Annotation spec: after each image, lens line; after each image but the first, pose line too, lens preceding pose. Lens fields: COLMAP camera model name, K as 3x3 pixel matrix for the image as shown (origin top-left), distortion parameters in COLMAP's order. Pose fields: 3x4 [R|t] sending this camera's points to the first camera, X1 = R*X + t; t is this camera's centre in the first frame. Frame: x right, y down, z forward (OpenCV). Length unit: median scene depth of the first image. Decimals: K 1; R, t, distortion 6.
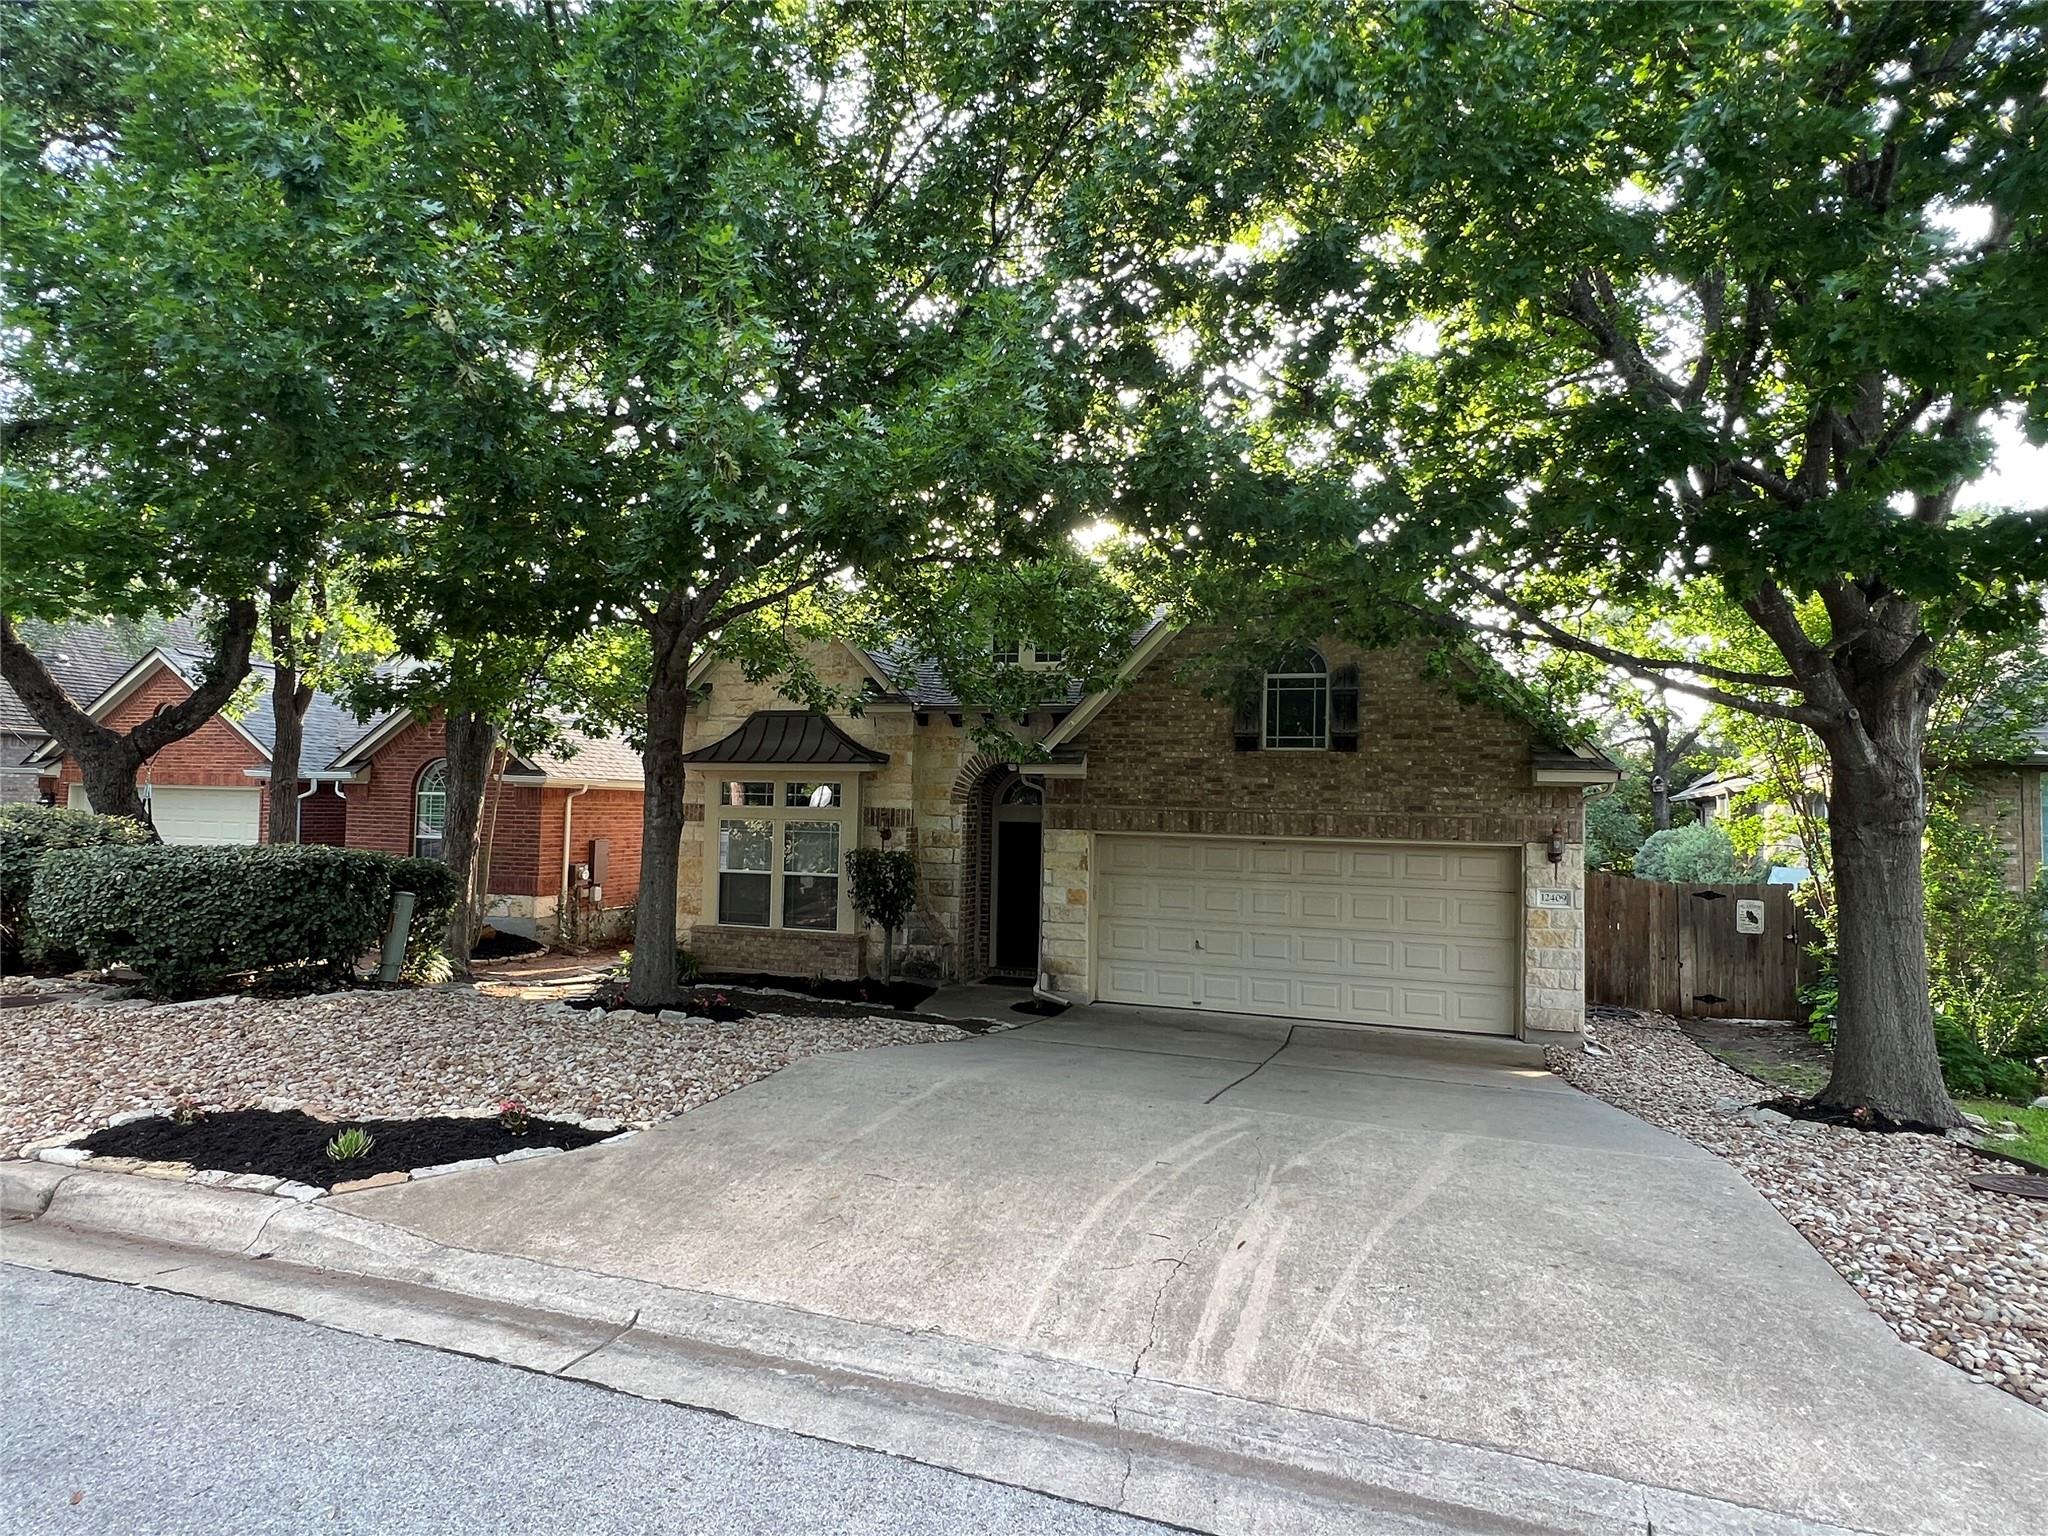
lens RADIAL K [[1074.4, 0, 1013.9], [0, 1074.4, 755.2], [0, 0, 1]] dist [-0.001600, 0.000347]
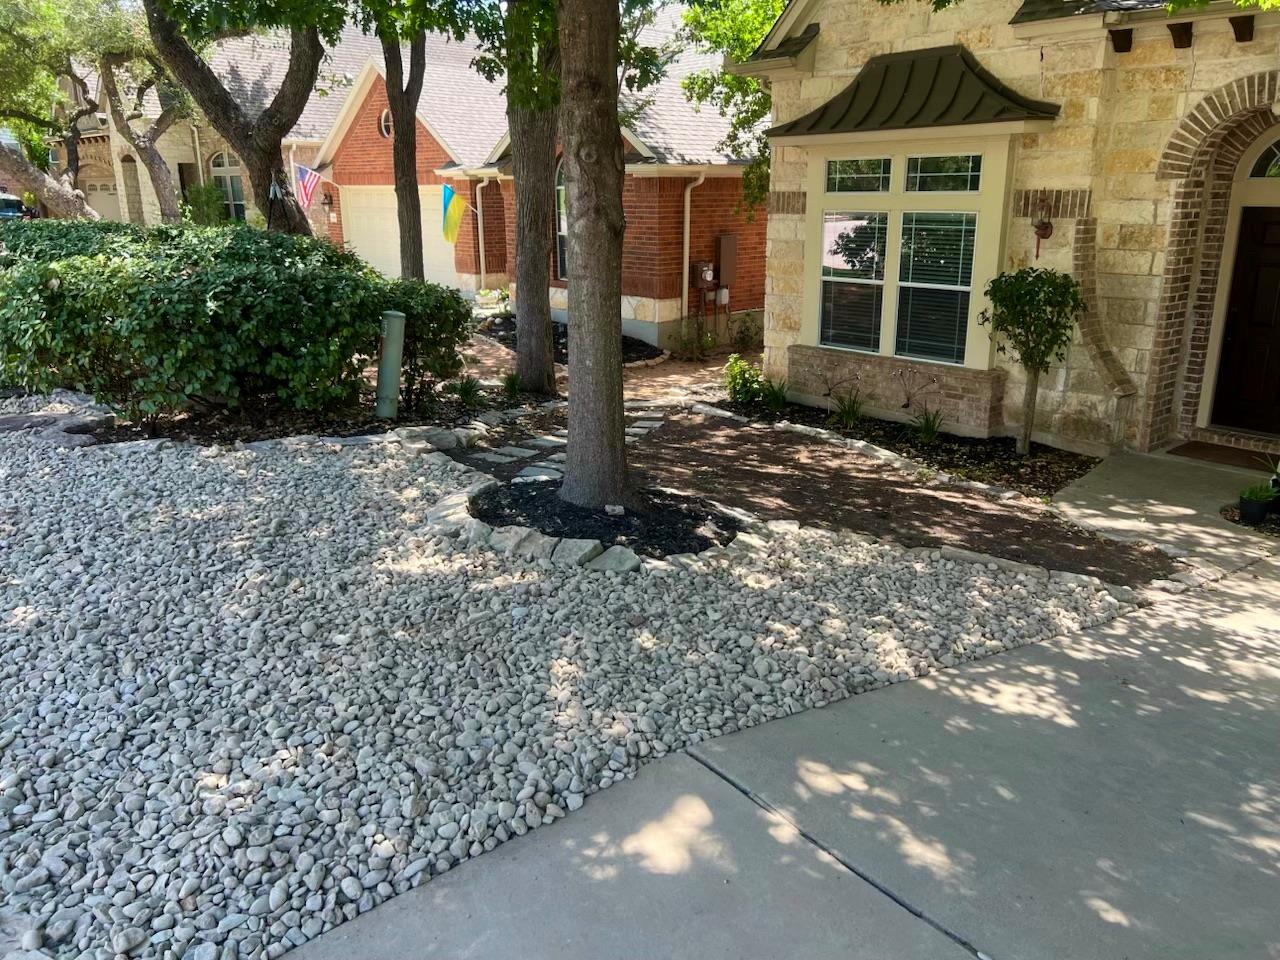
lens RADIAL K [[957.9, 0, 638.8], [0, 957.9, 480.7], [0, 0, 1]] dist [-0.004475, -0.011292]
pose [[0.843915, 0.126768, -0.521285, -0.000558], [0.053173, 0.947132, 0.316409, 0.020565], [0.533836, -0.294740, 0.792558, 0.361501]]
